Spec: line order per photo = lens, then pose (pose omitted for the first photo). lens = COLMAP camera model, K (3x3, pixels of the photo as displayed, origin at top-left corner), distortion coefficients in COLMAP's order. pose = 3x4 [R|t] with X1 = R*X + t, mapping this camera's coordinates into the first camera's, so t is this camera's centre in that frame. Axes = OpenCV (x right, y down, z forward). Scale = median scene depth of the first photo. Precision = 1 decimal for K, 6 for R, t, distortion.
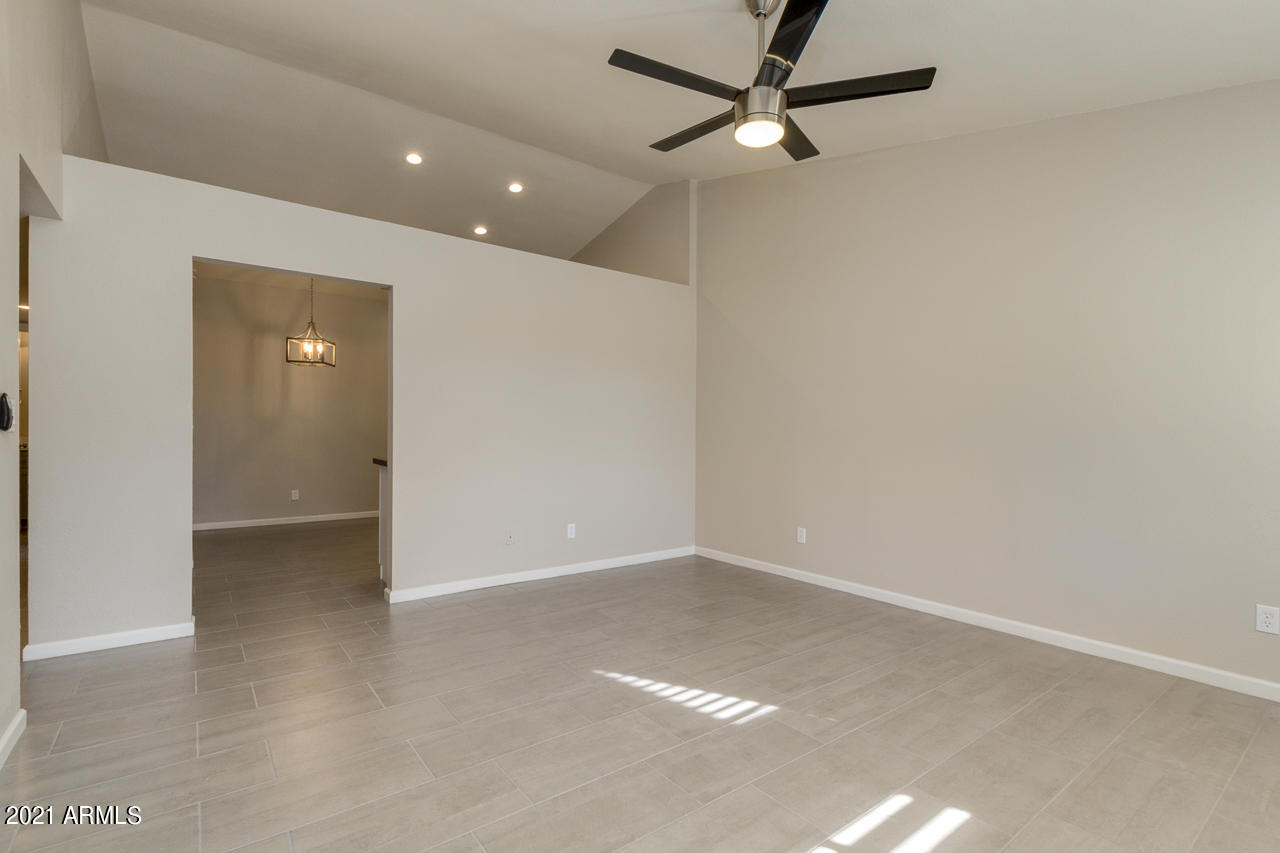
lens RADIAL K [[587.0, 0, 645.3], [0, 587.0, 431.5], [0, 0, 1]] dist [0.008344, -0.002237]
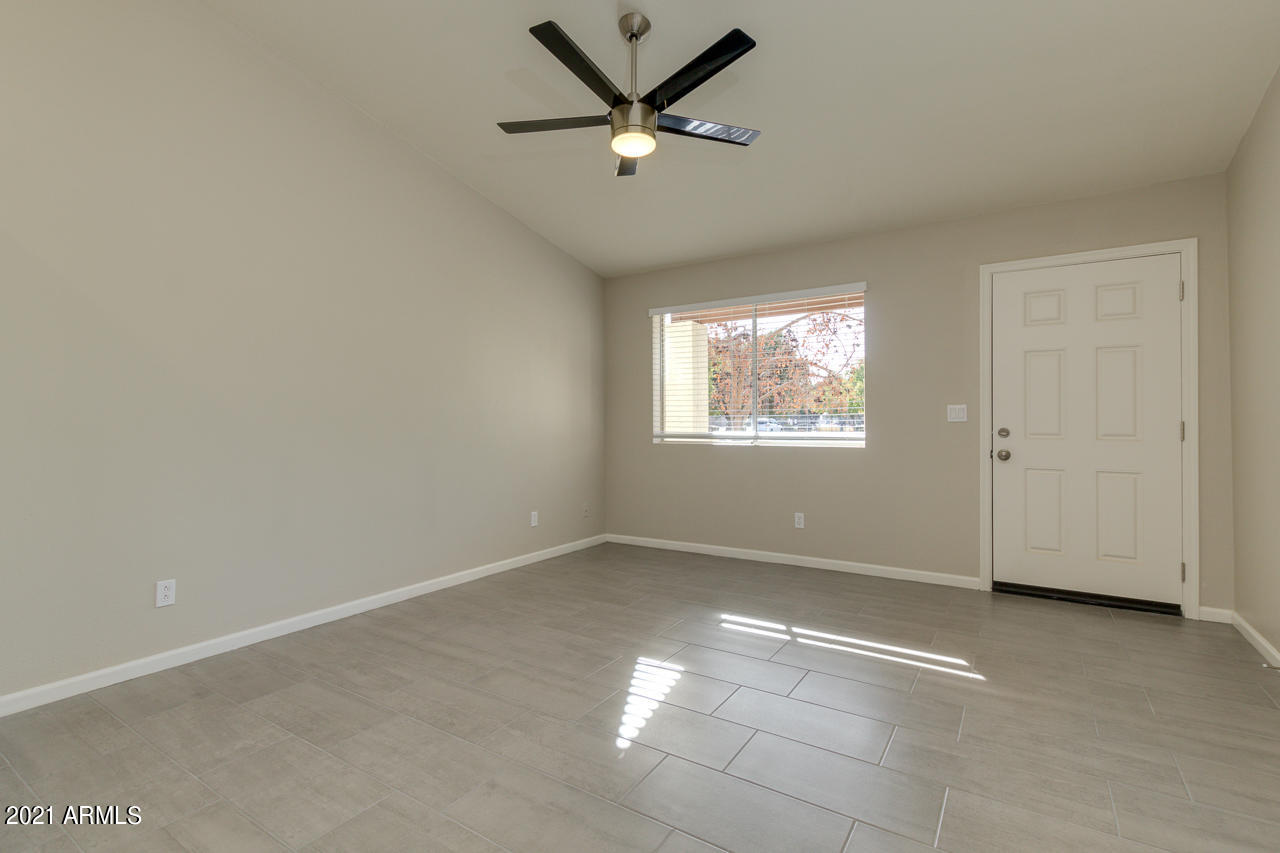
lens RADIAL K [[587.0, 0, 680.0], [0, 587.0, 407.1], [0, 0, 1]] dist [0.008344, -0.002237]
pose [[-0.338585, 0.005988, 0.940917, -0.582508], [0.008185, 0.999961, -0.003418, 0.000524], [-0.940900, 0.006544, -0.338621, 0.912574]]
